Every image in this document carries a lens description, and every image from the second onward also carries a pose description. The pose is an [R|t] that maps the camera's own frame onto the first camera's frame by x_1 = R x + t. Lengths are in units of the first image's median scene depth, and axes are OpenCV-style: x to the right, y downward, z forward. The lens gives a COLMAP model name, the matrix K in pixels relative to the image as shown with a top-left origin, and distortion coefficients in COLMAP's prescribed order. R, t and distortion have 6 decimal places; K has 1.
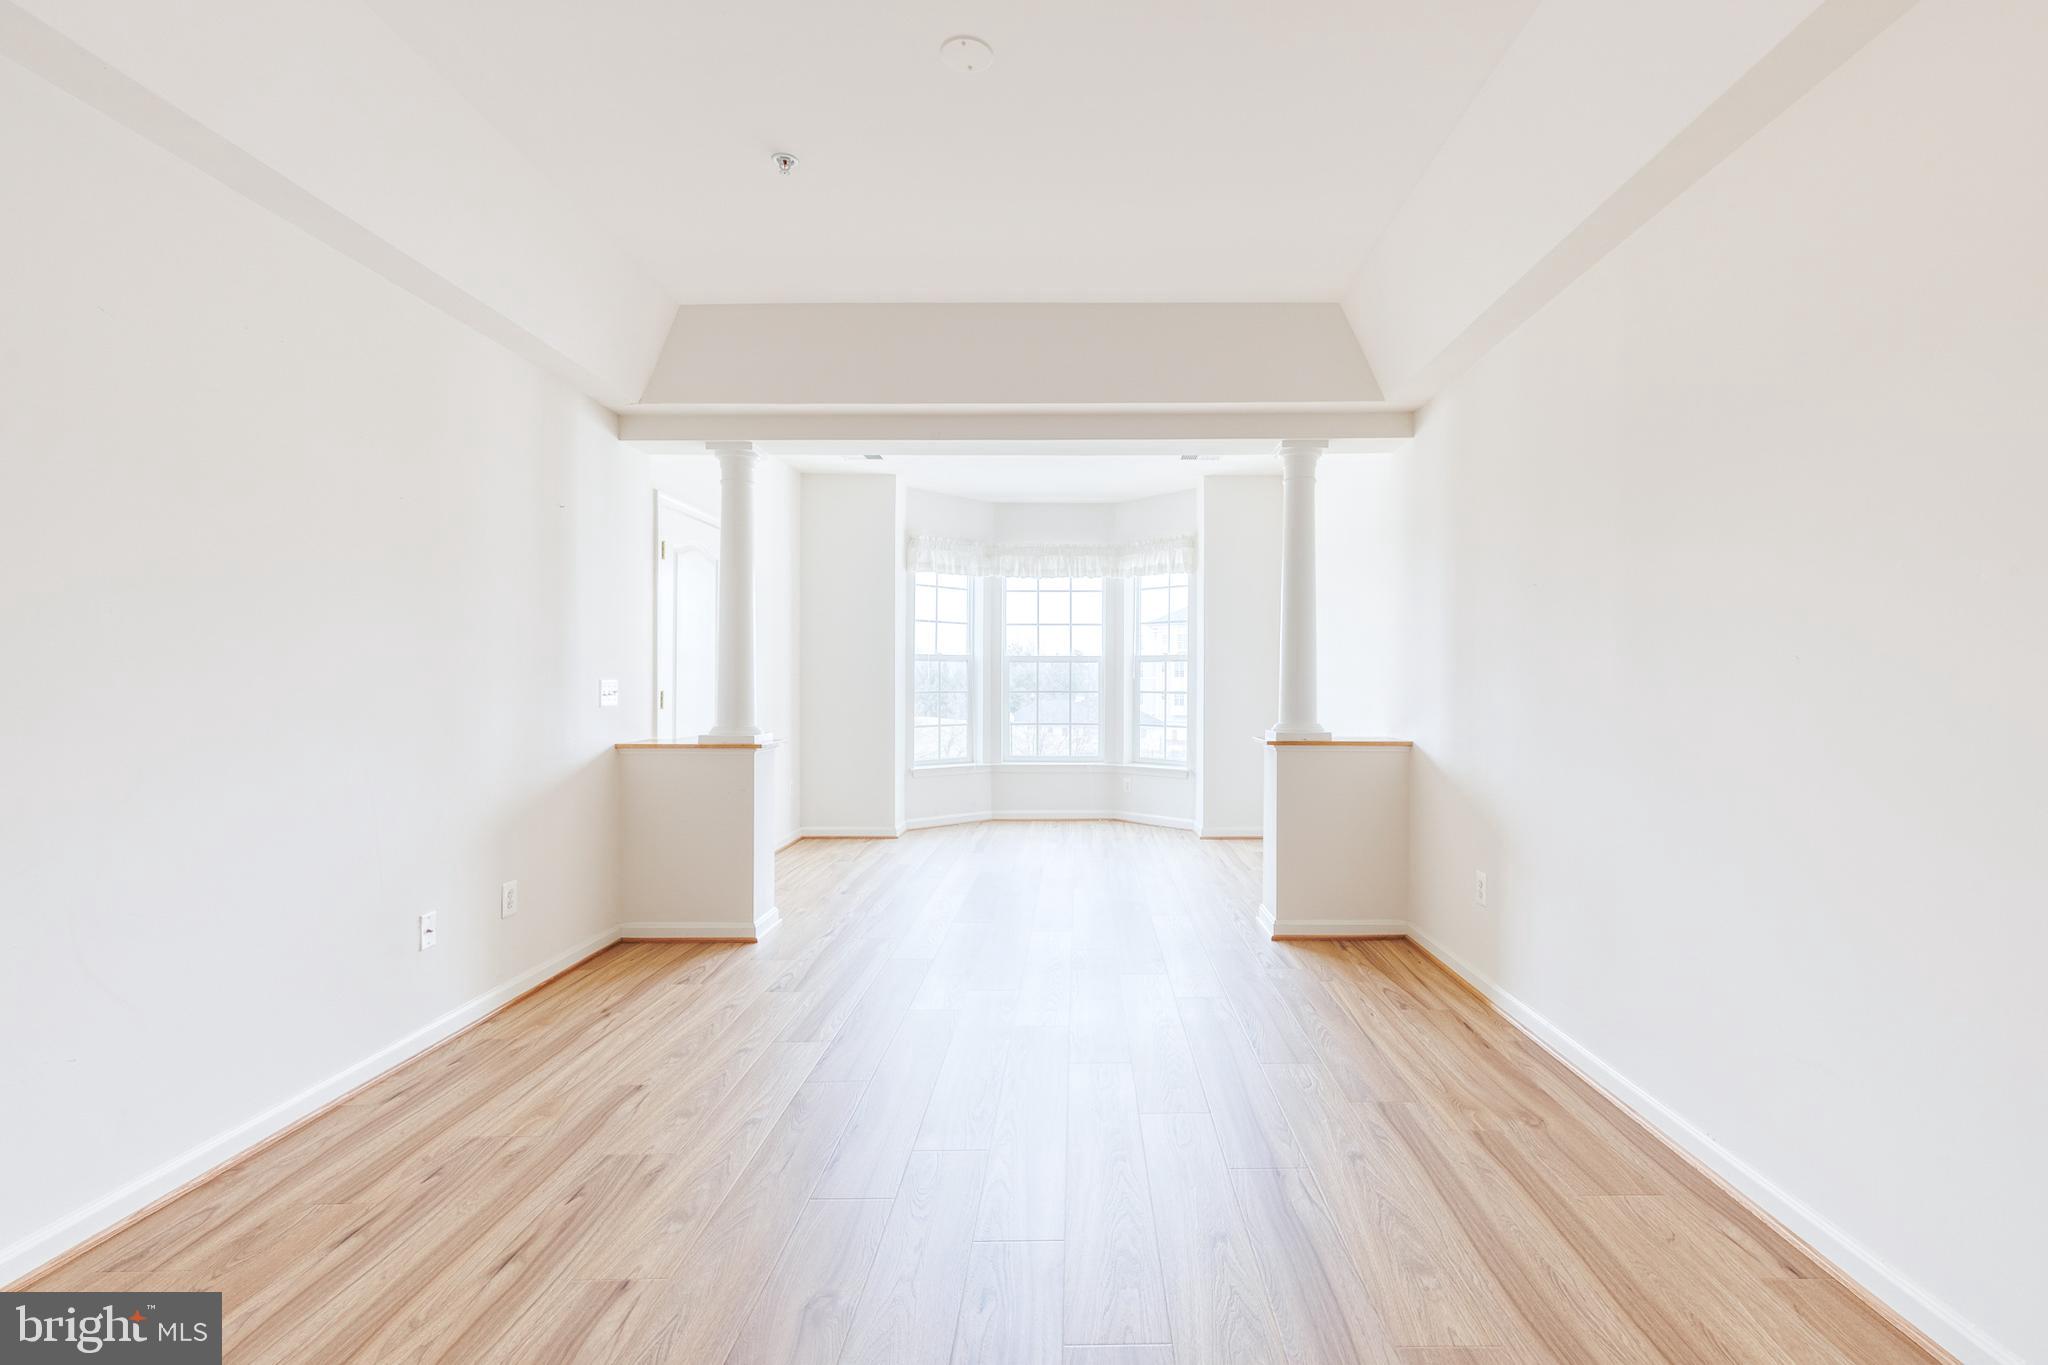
lens RADIAL K [[926.1, 0, 1064.7], [0, 926.1, 672.8], [0, 0, 1]] dist [0.013494, -0.000523]
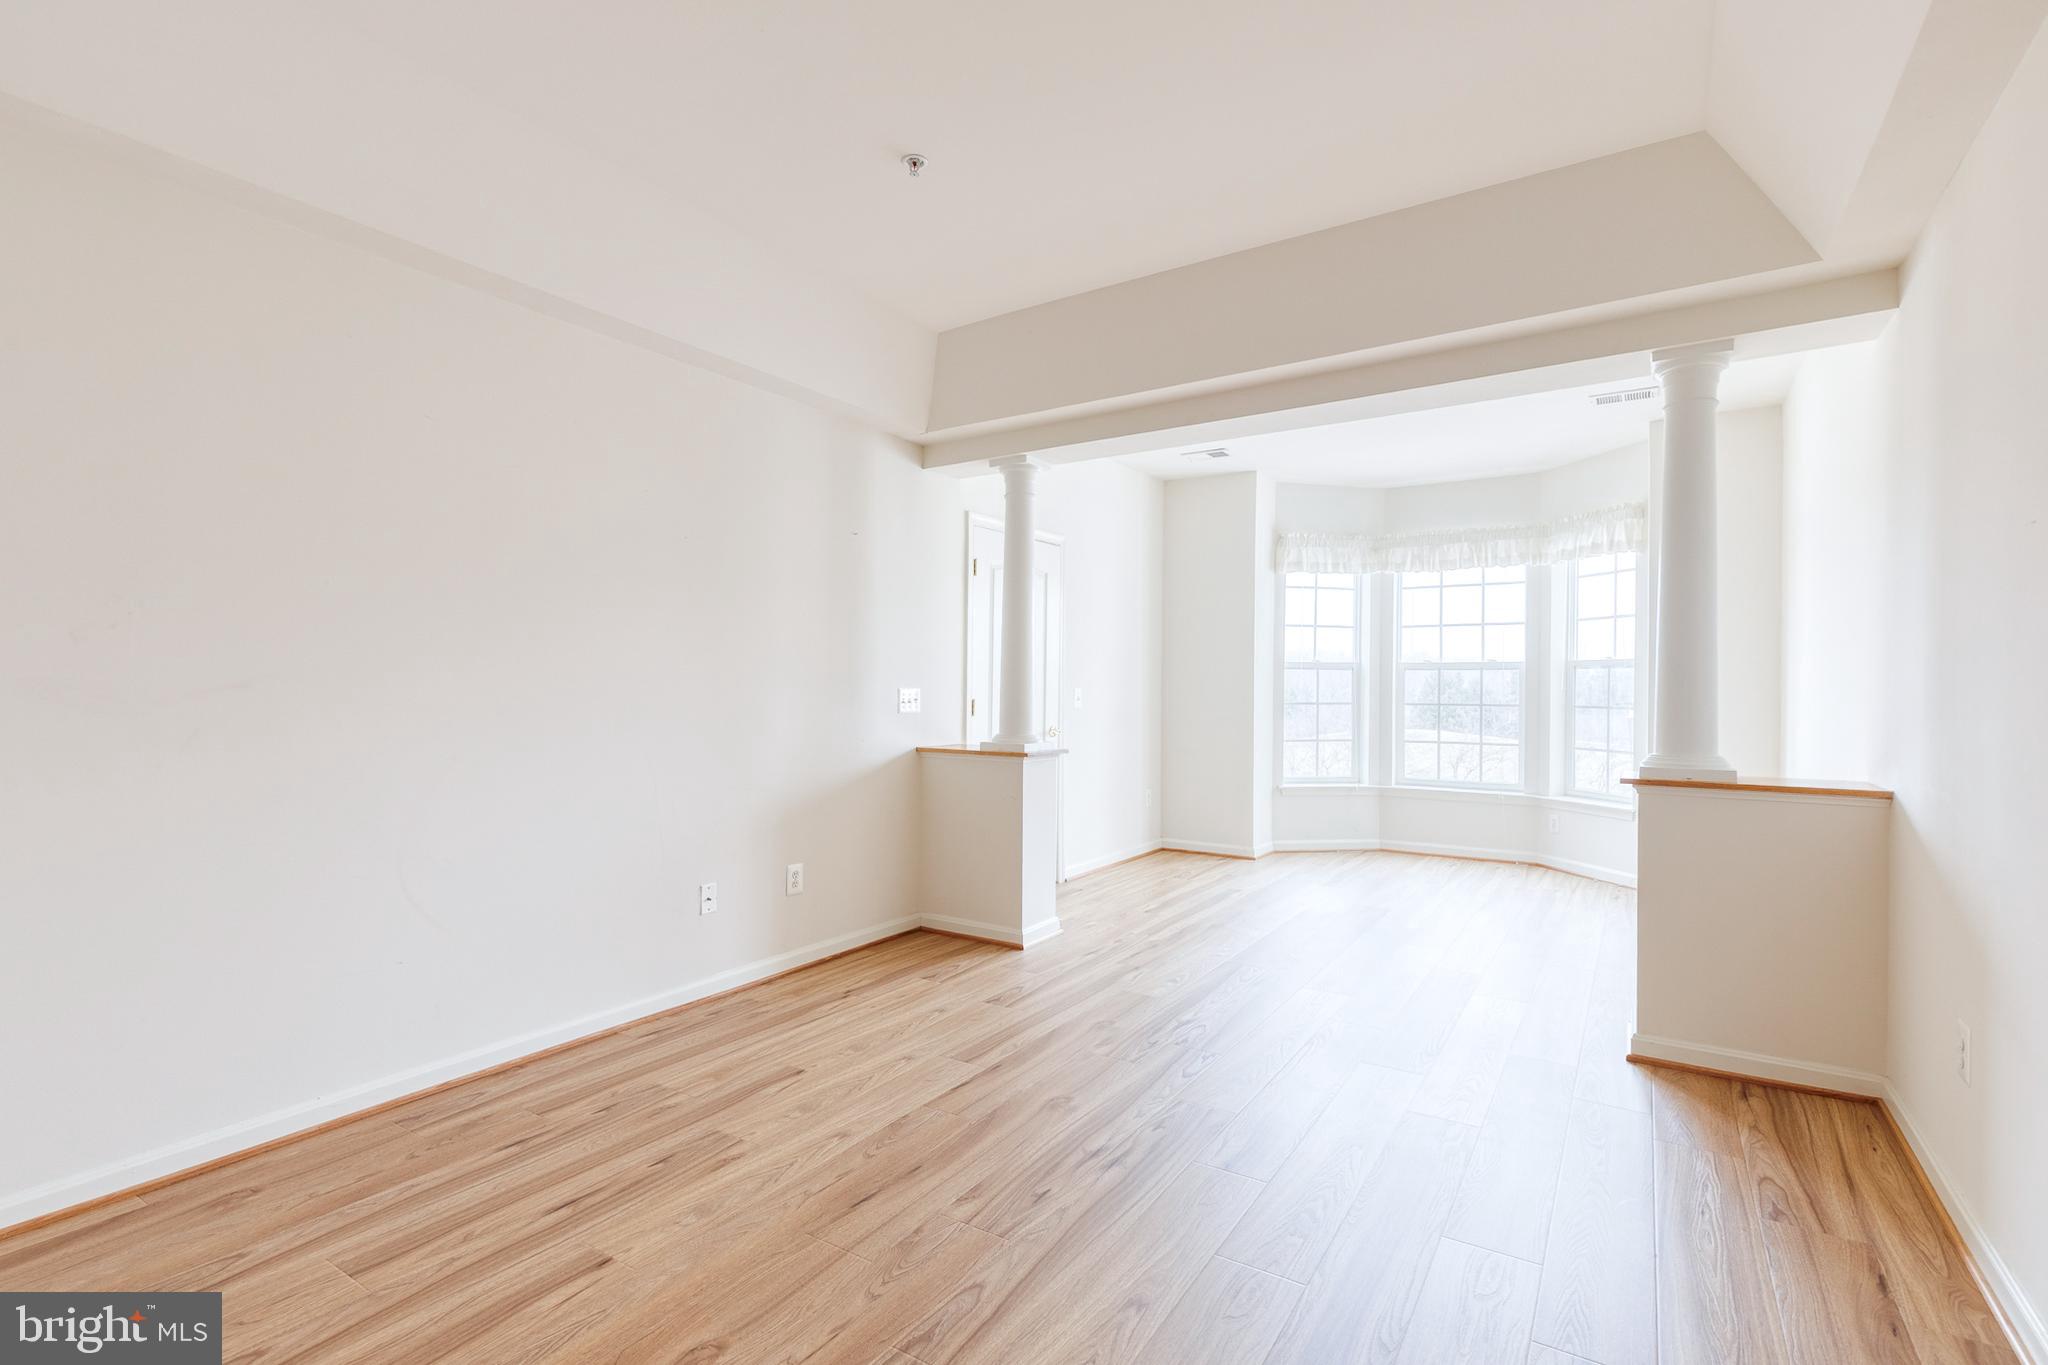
lens RADIAL K [[924.8, 0, 1041.6], [0, 924.8, 677.0], [0, 0, 1]] dist [0.011992, -0.002201]
pose [[0.847907, -0.002921, -0.530137, 0.121891], [-0.000139, 0.999984, -0.005732, 0.000139], [0.530145, 0.004934, 0.847892, 0.088407]]
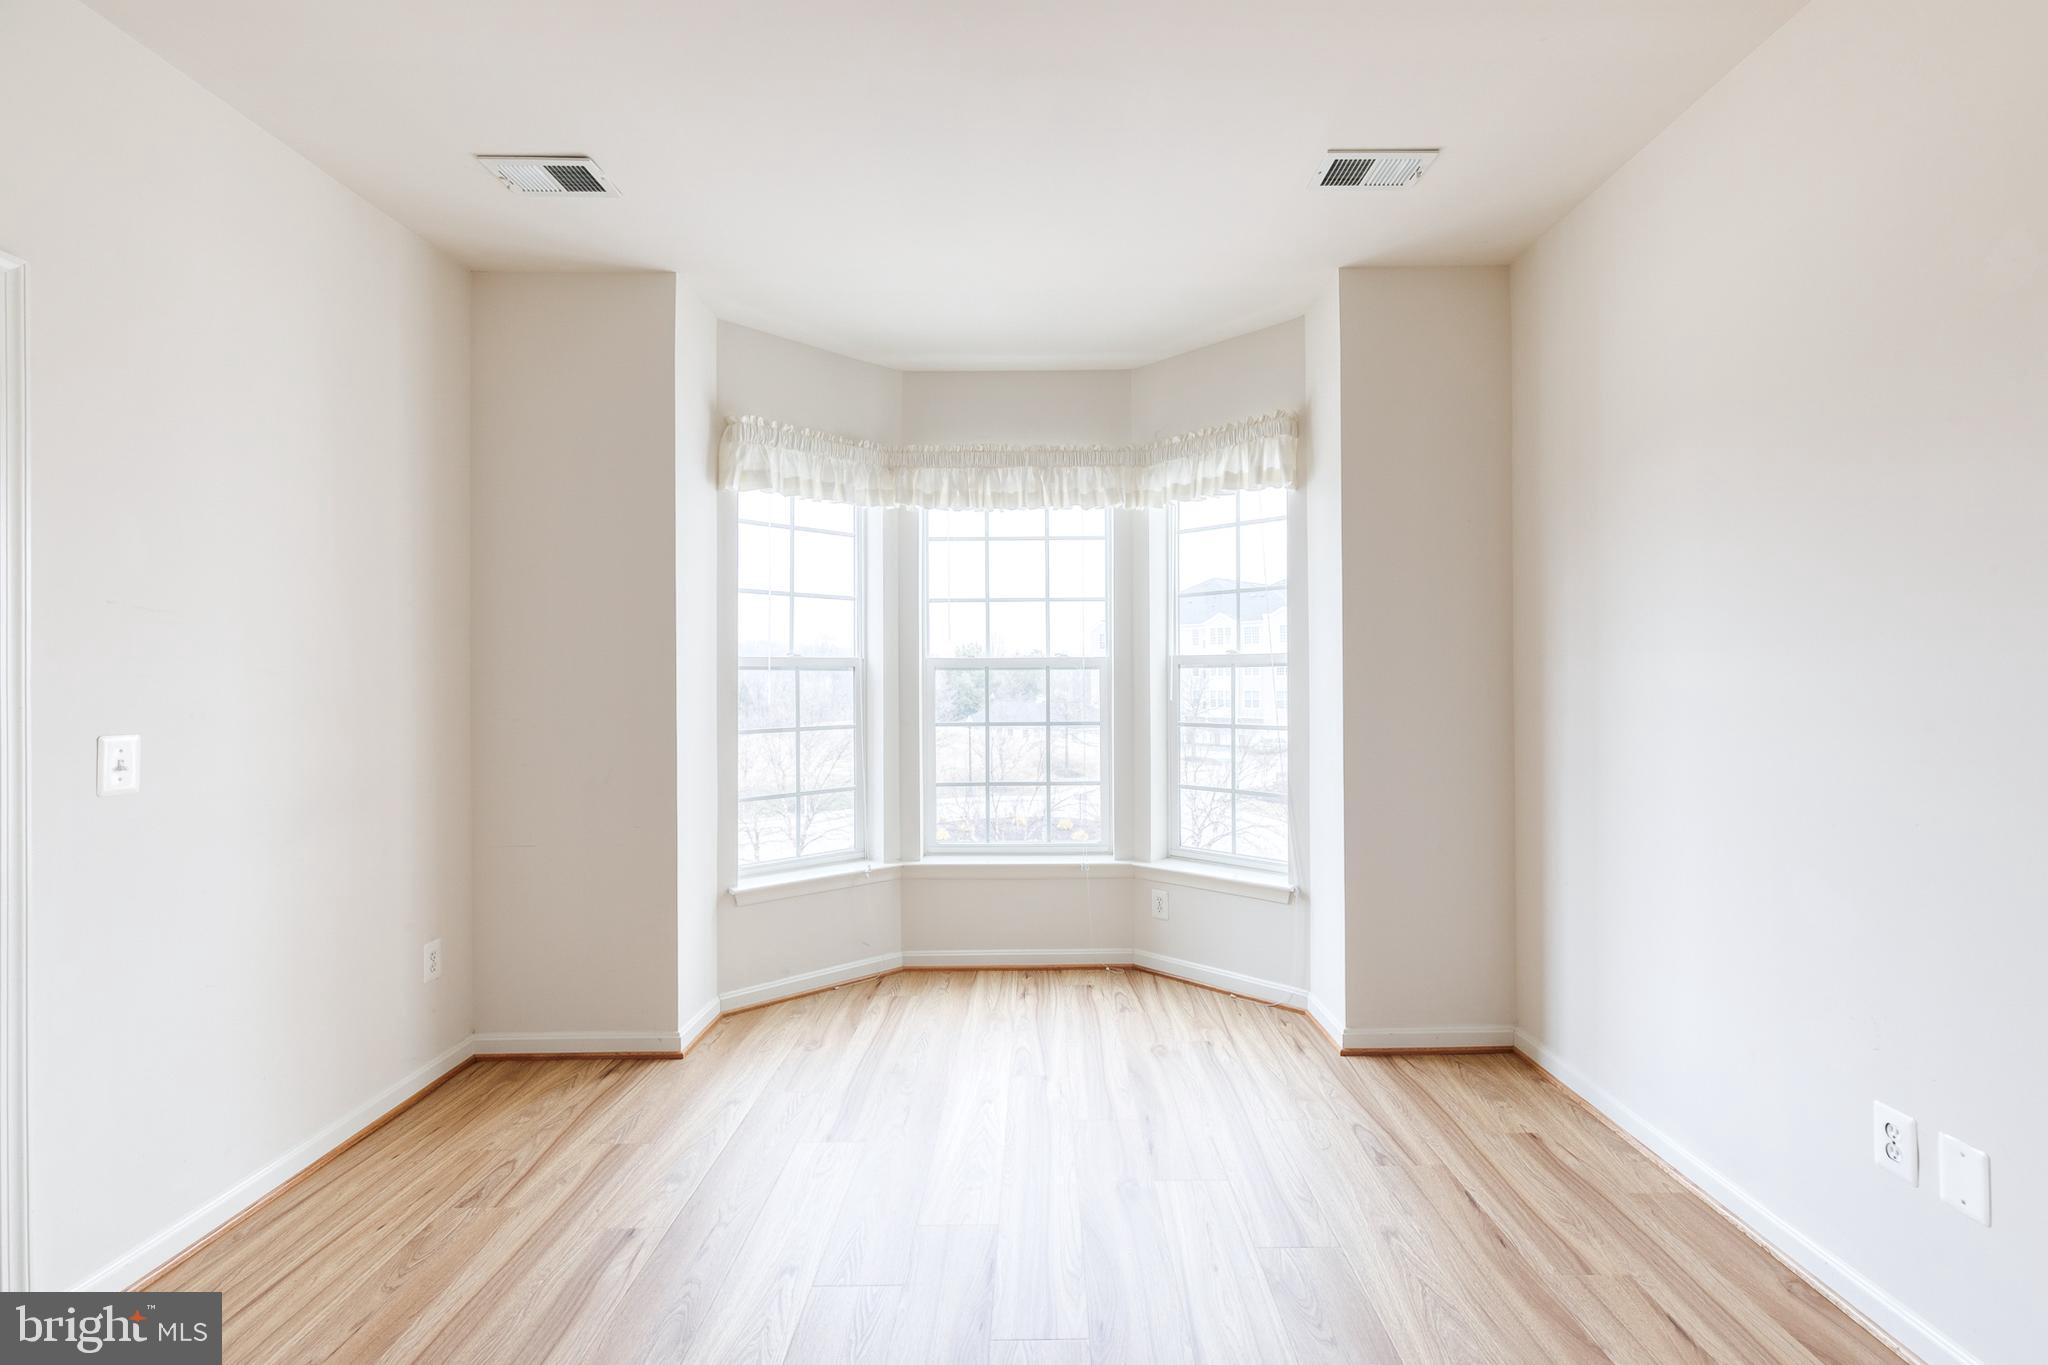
lens RADIAL K [[924.8, 0, 1041.6], [0, 924.8, 677.0], [0, 0, 1]] dist [0.011992, -0.002201]
pose [[0.999787, -0.008327, 0.018906, -0.008372], [0.008180, 0.999936, 0.007829, -0.011959], [-0.018970, -0.007673, 0.999791, 0.499303]]
